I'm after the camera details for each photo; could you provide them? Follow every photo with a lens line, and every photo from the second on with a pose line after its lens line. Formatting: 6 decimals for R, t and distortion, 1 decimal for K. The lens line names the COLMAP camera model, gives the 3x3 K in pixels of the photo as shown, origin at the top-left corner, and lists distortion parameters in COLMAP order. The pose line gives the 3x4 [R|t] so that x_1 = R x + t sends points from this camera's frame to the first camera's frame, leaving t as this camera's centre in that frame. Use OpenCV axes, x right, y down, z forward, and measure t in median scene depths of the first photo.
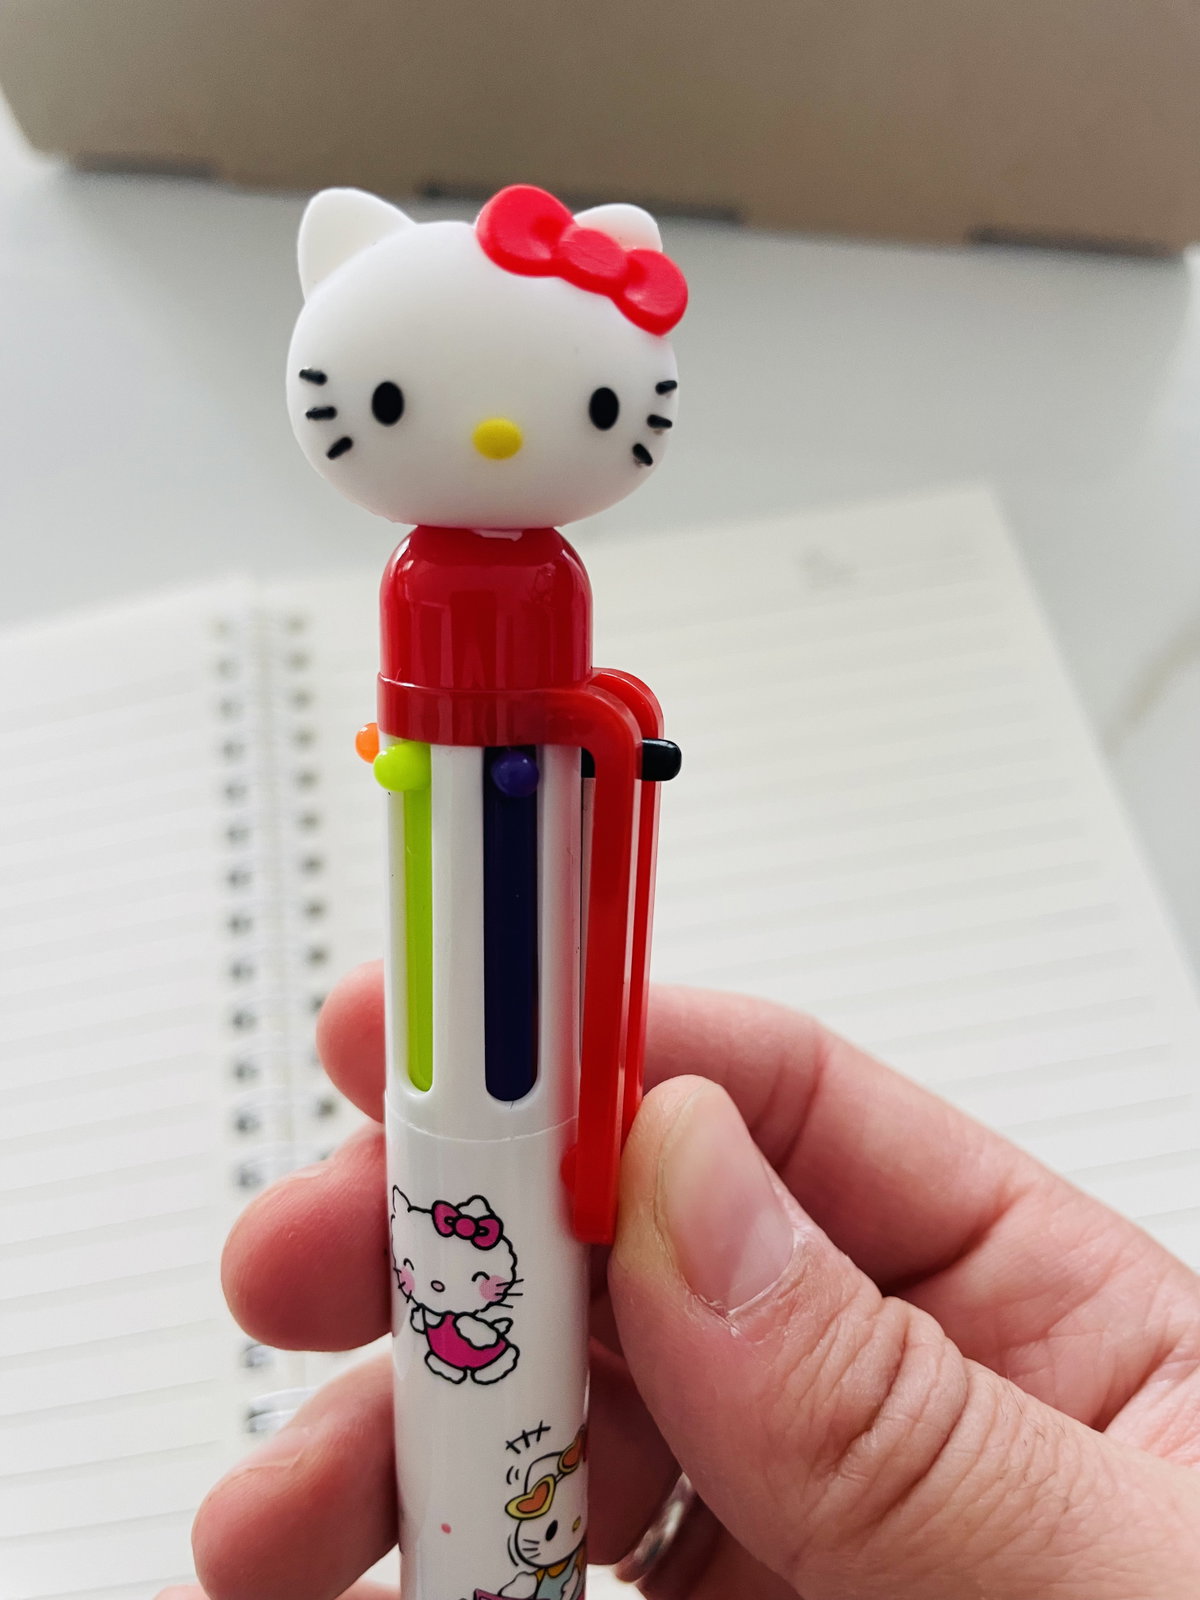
lens RADIAL K [[1213.3, 0, 603.7], [0, 1213.3, 799.1], [0, 0, 1]] dist [-0.012130, -0.012123]
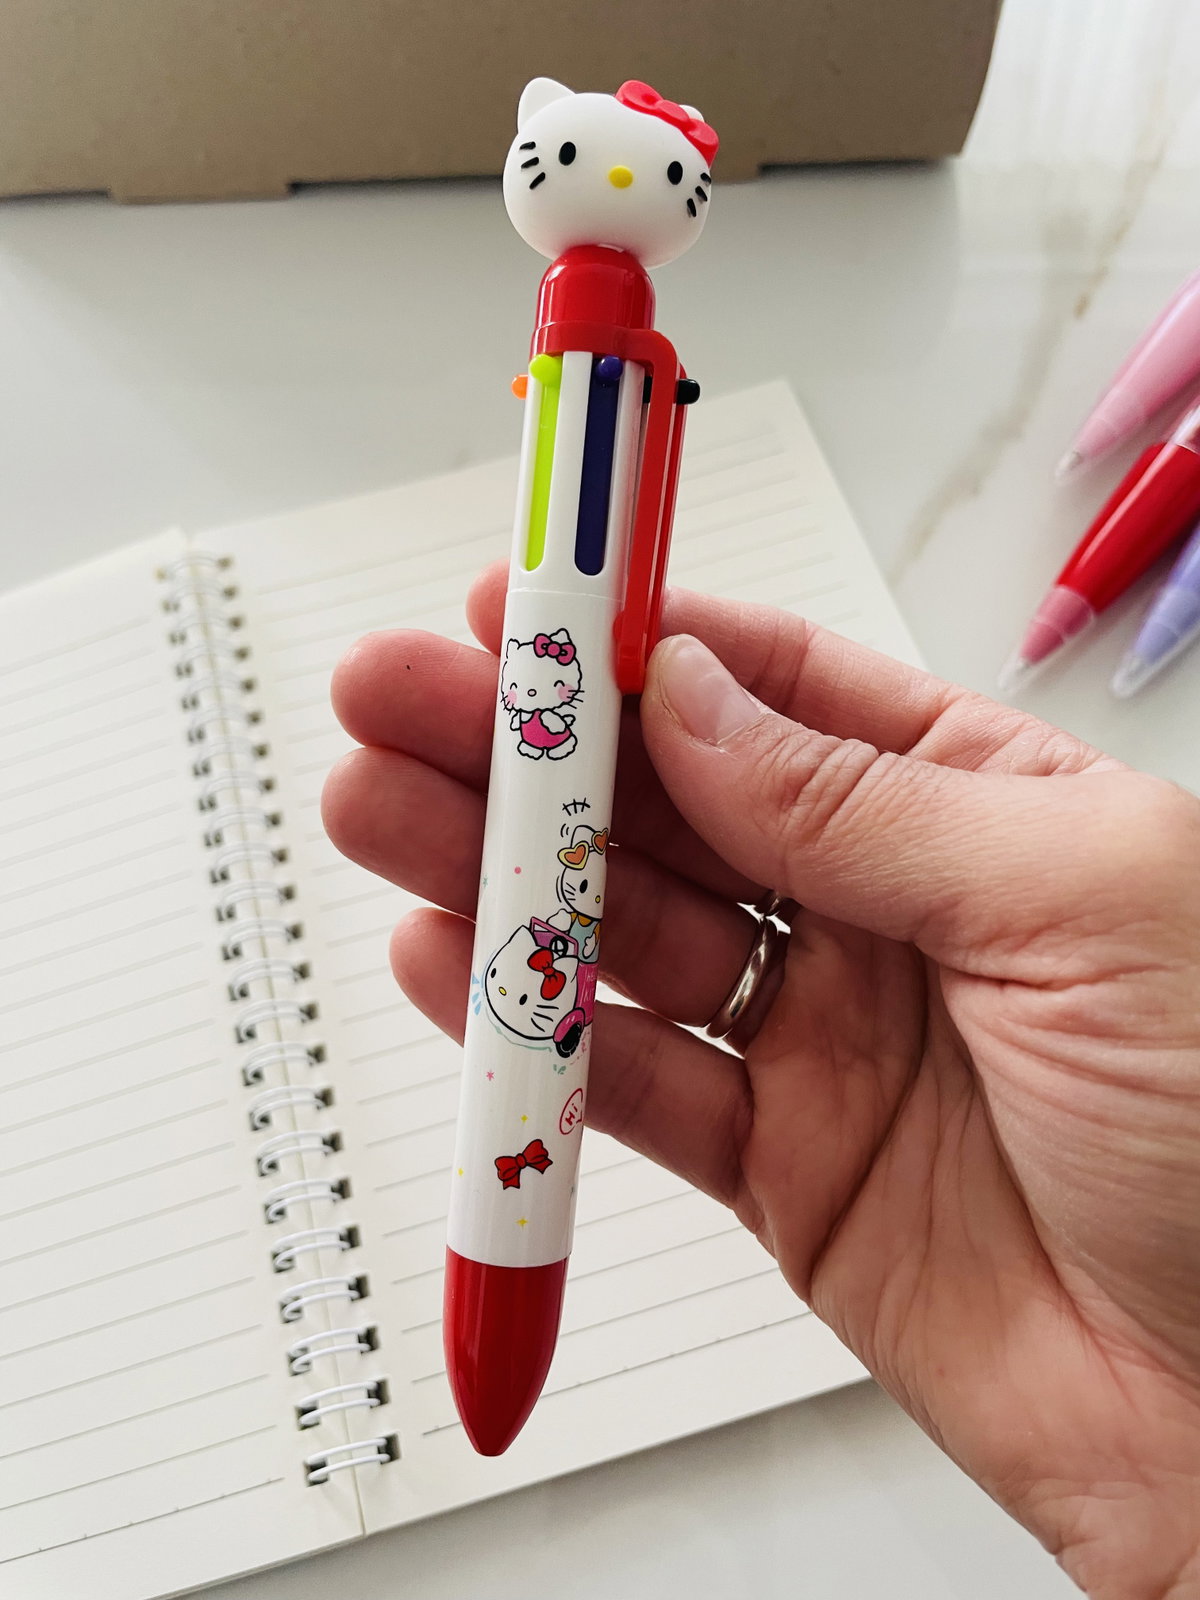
lens RADIAL K [[1213.3, 0, 598.8], [0, 1213.3, 802.7], [0, 0, 1]] dist [-0.012130, -0.012123]
pose [[0.996990, 0.076930, 0.009611, -0.050995], [-0.074122, 0.982175, -0.172740, 0.829296], [-0.022729, 0.171508, 0.984921, -0.600863]]
